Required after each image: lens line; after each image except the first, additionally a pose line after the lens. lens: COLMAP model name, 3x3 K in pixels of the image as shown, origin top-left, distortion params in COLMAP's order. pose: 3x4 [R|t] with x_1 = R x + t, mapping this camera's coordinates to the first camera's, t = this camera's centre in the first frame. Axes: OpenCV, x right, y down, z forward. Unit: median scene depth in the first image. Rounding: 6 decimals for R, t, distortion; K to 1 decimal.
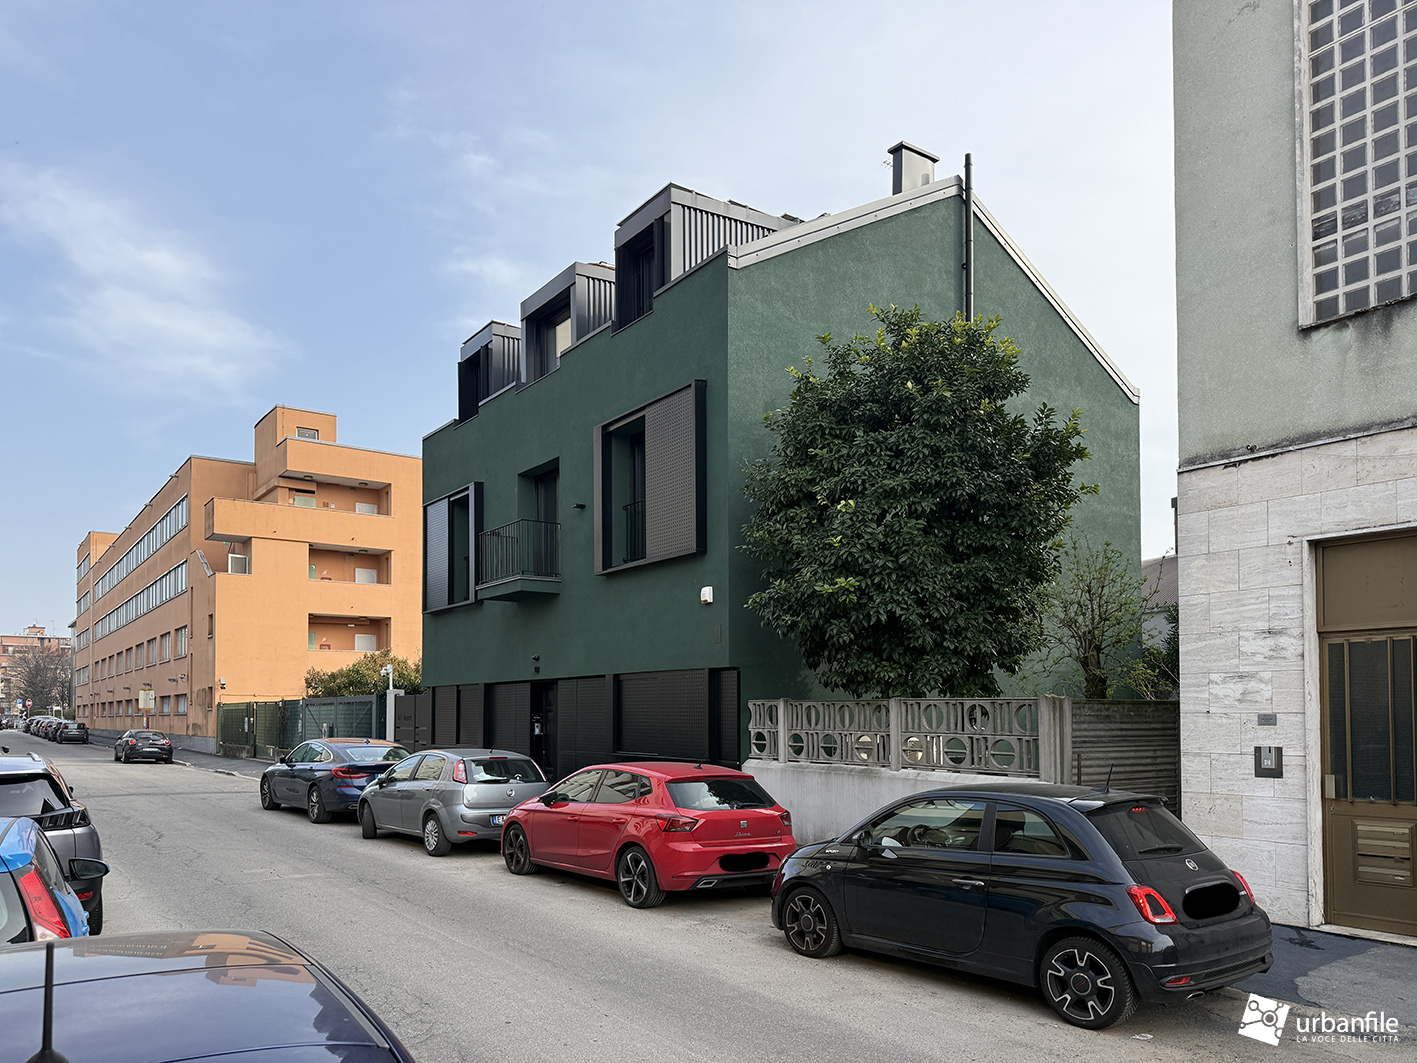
lens RADIAL K [[962.7, 0, 710.2], [0, 962.7, 550.2], [0, 0, 1]] dist [0.035782, -0.003616]
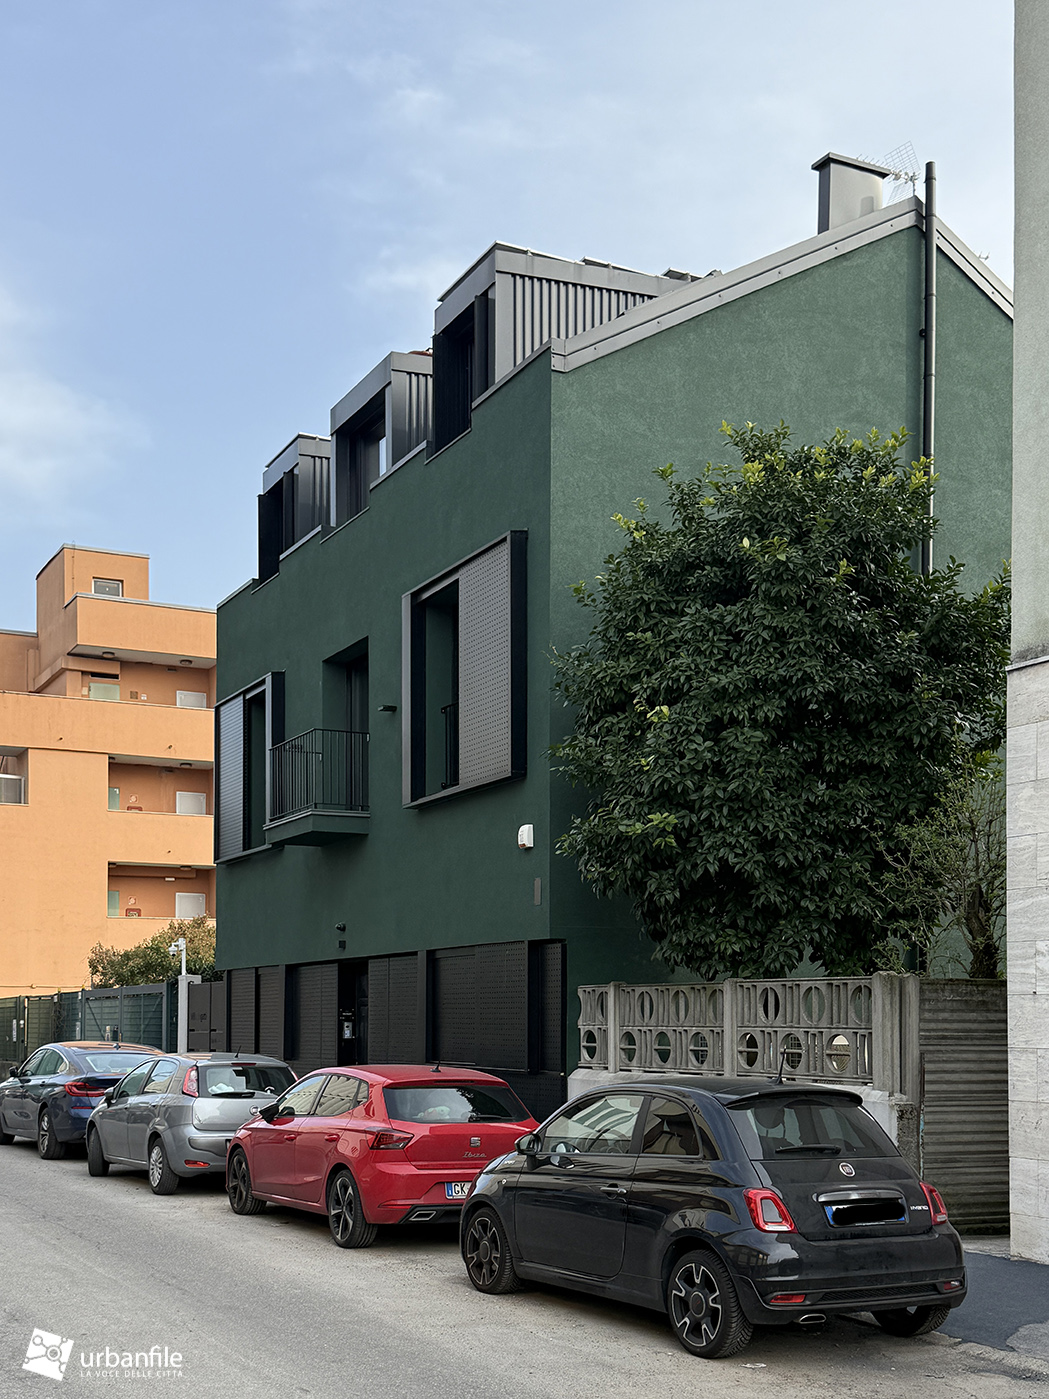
lens RADIAL K [[1699.0, 0, 522.0], [0, 1699.0, 701.4], [0, 0, 1]] dist [-0.037981, 0.546266]
pose [[0.980987, -0.032676, -0.191302, 0.225872], [0.028727, 0.999314, -0.023380, -0.022701], [0.191934, 0.017440, 0.981253, -0.216471]]
